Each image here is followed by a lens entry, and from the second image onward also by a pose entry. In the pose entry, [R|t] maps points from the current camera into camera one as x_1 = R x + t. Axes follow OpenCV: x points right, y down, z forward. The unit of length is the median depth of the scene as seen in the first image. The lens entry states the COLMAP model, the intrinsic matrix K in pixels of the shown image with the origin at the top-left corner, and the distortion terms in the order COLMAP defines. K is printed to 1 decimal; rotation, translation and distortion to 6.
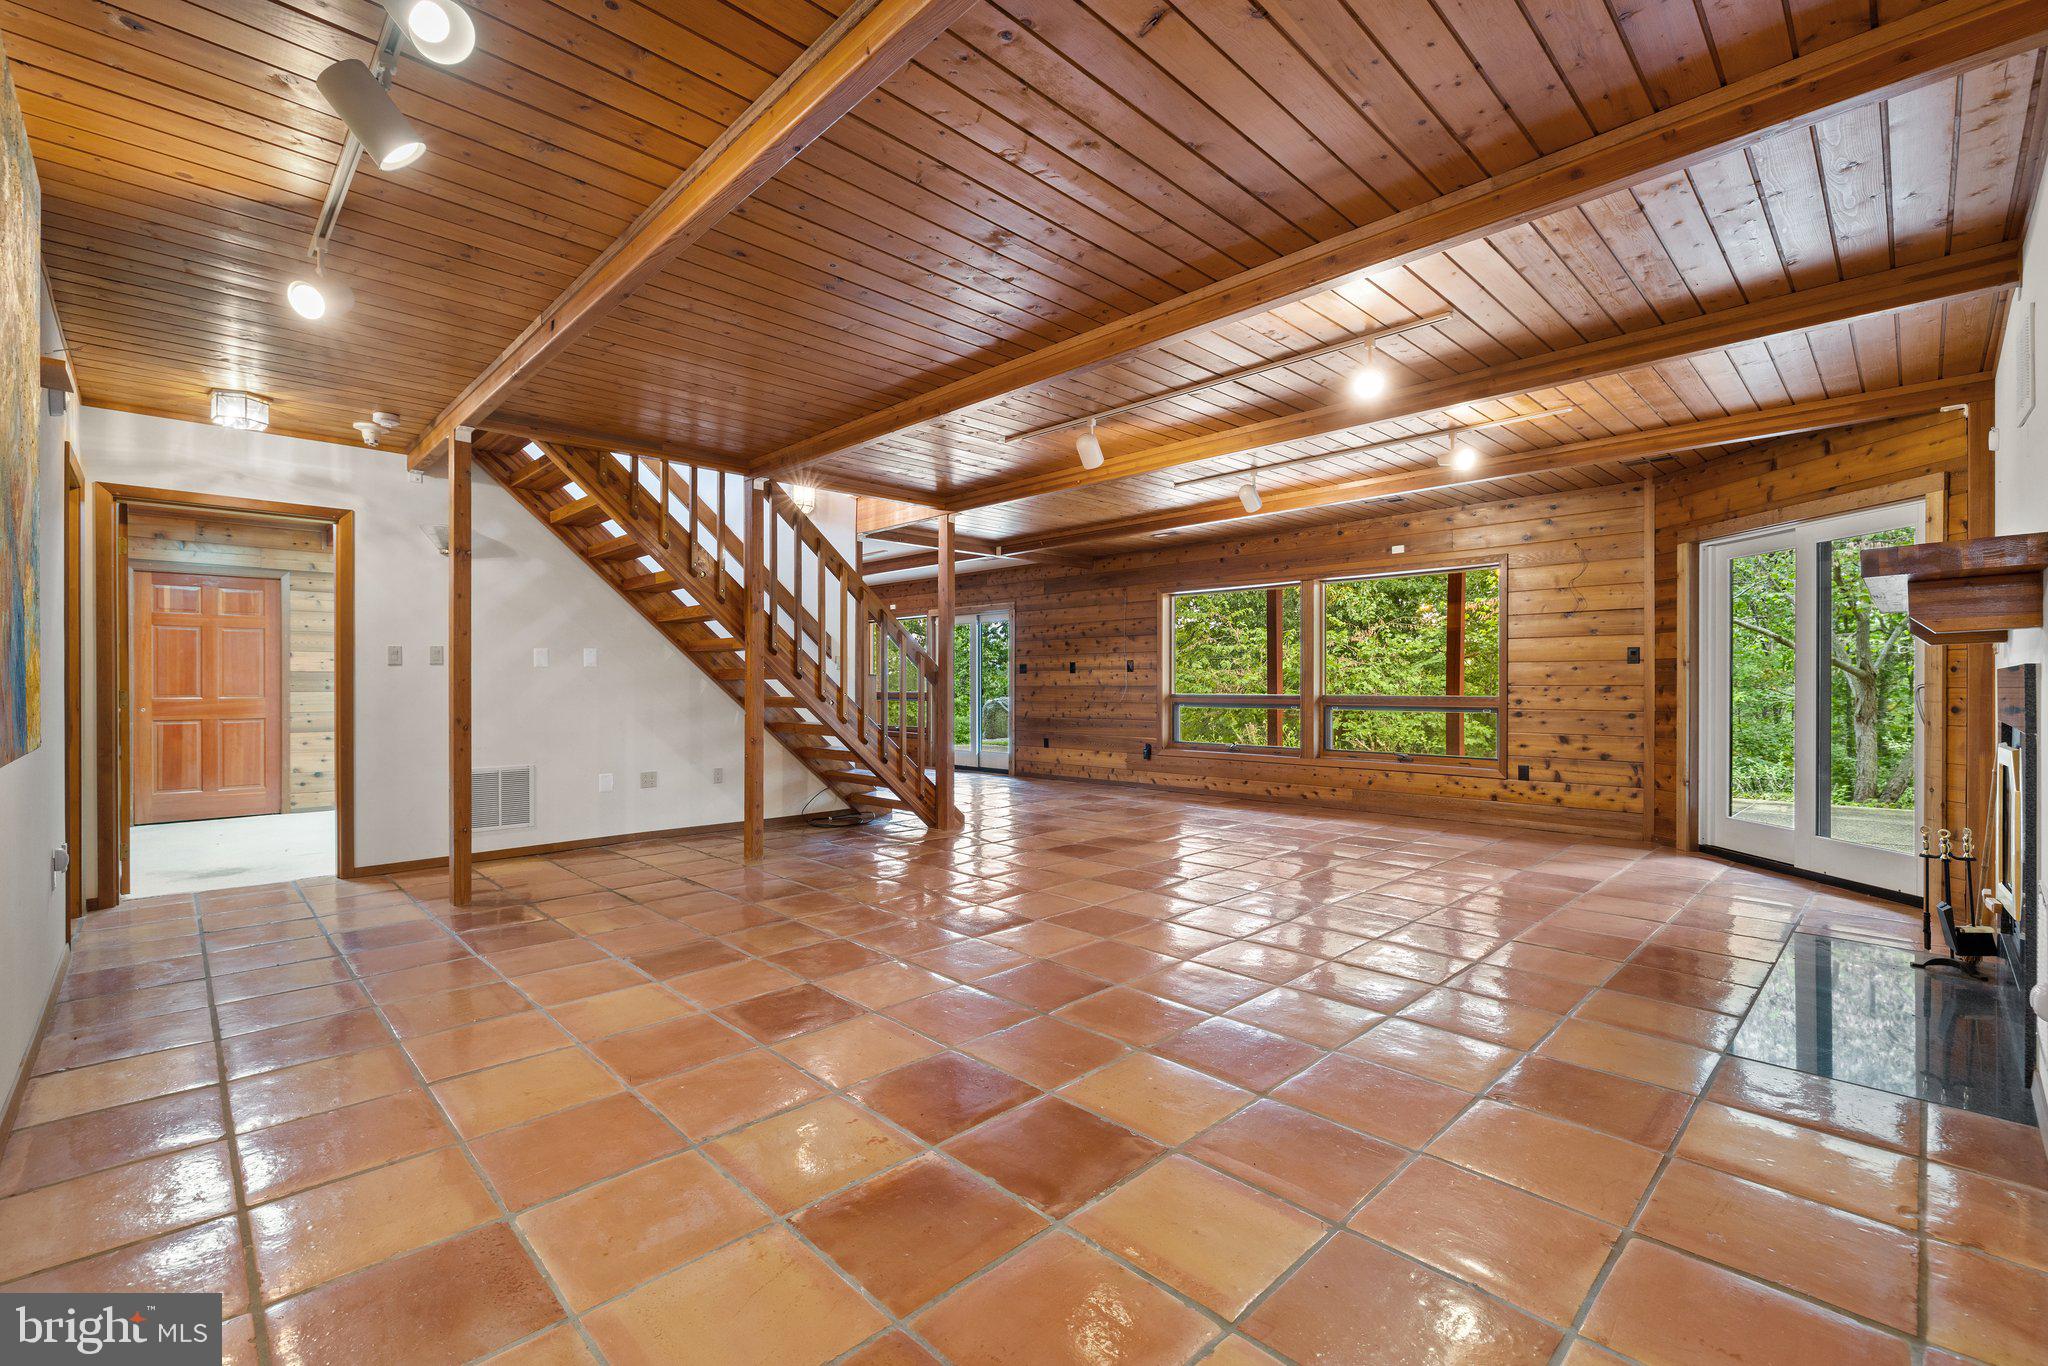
lens RADIAL K [[873.4, 0, 1005.9], [0, 873.4, 679.0], [0, 0, 1]] dist [0.001546, 0.000257]
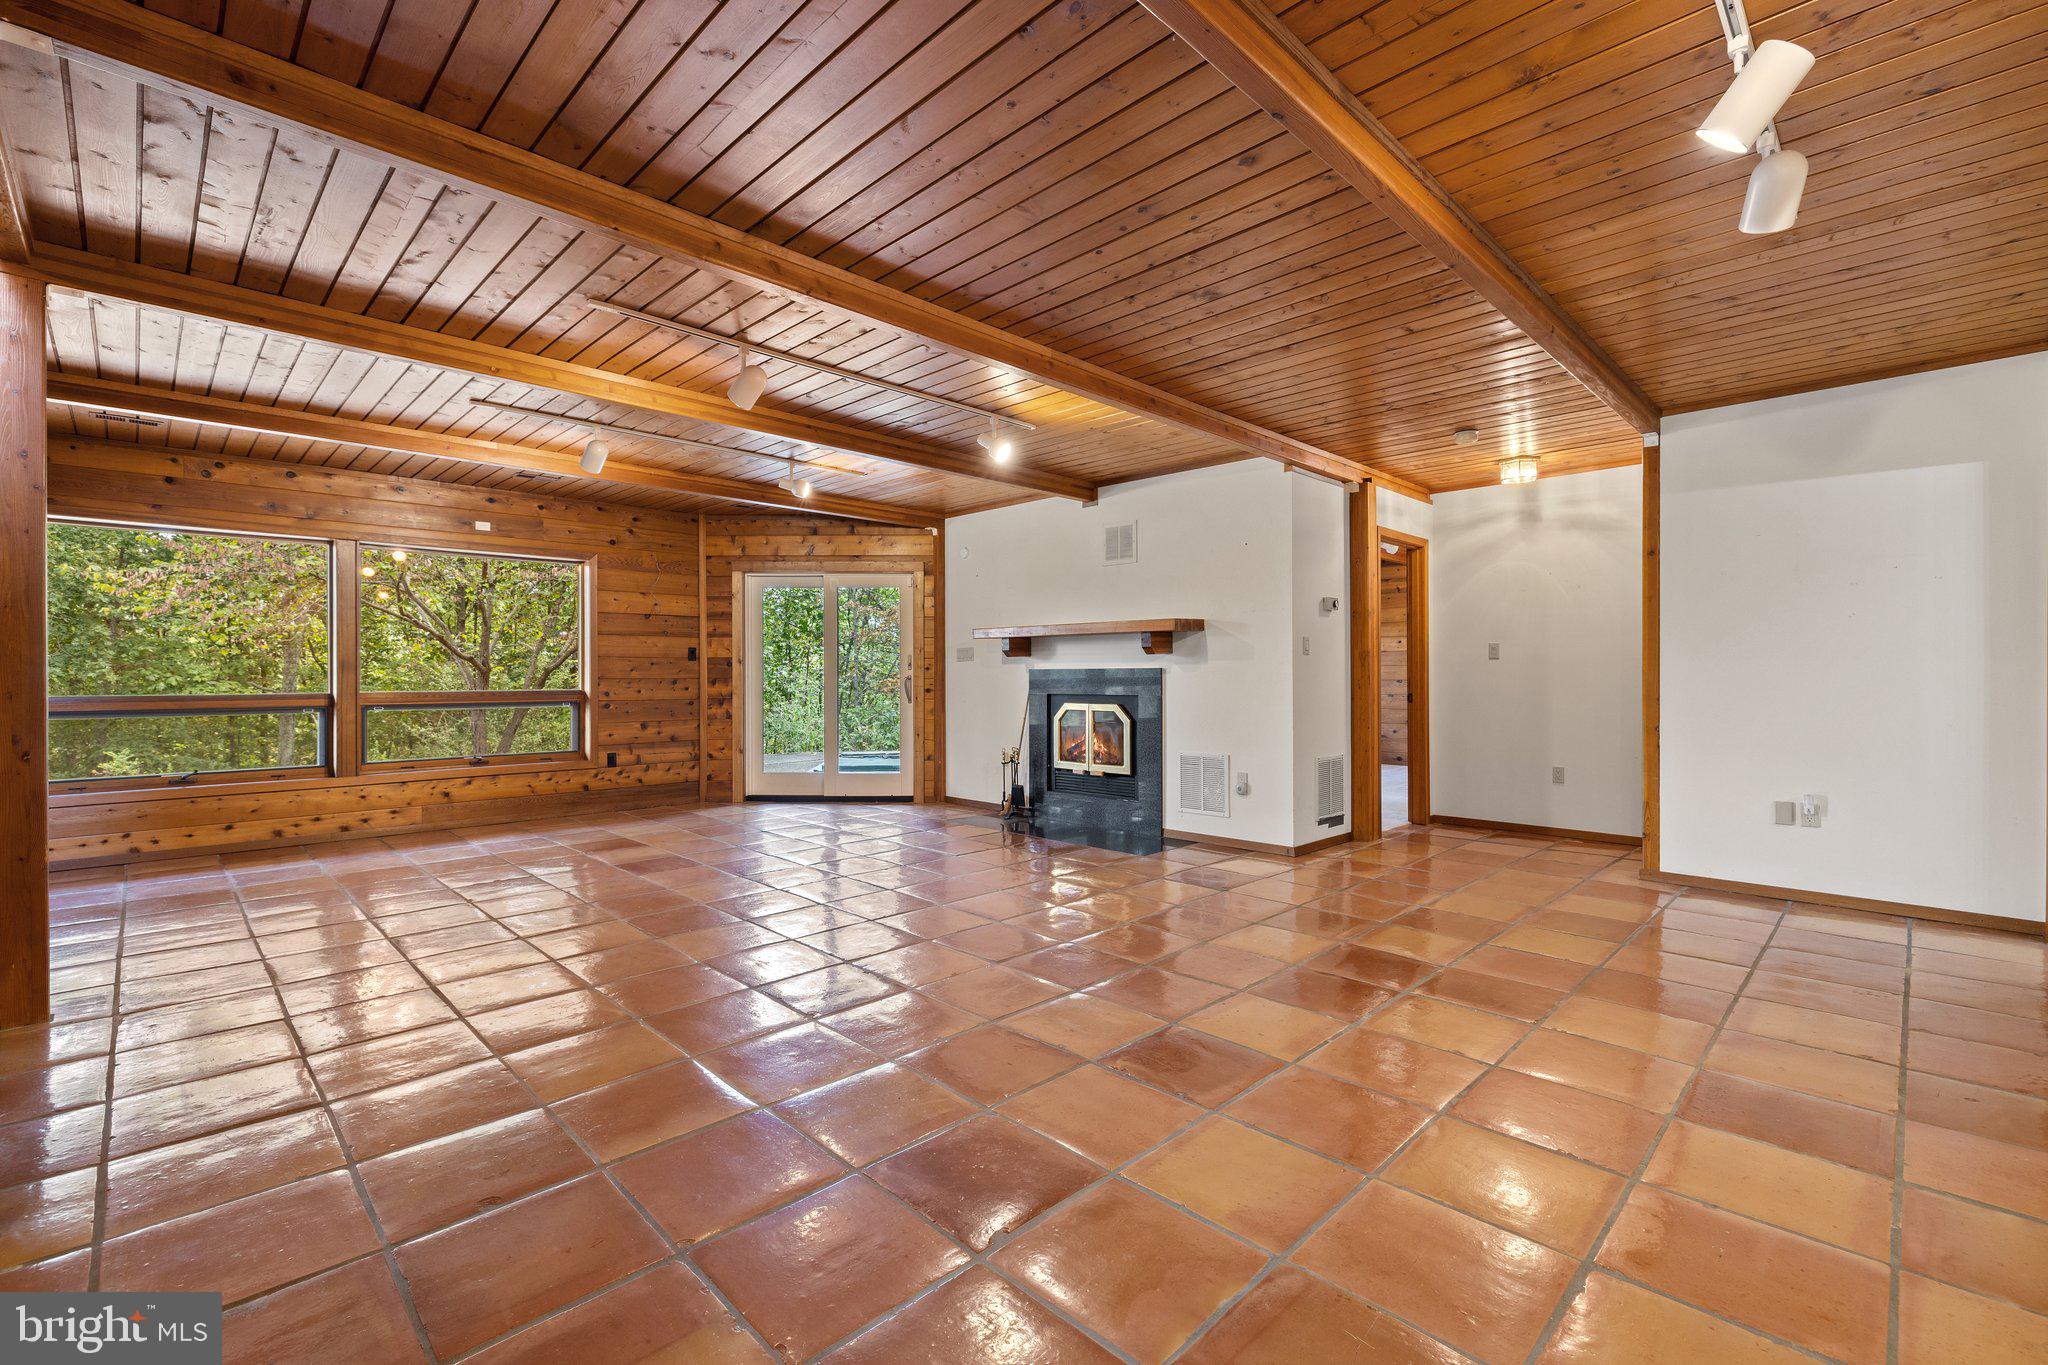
lens RADIAL K [[873.4, 0, 1005.9], [0, 873.4, 678.5], [0, 0, 1]] dist [0.001546, 0.000257]
pose [[-0.010699, -0.001799, 0.999941, -2.049628], [-0.006354, 0.999978, 0.001731, 0.009591], [-0.999923, -0.006335, -0.010710, 2.238816]]
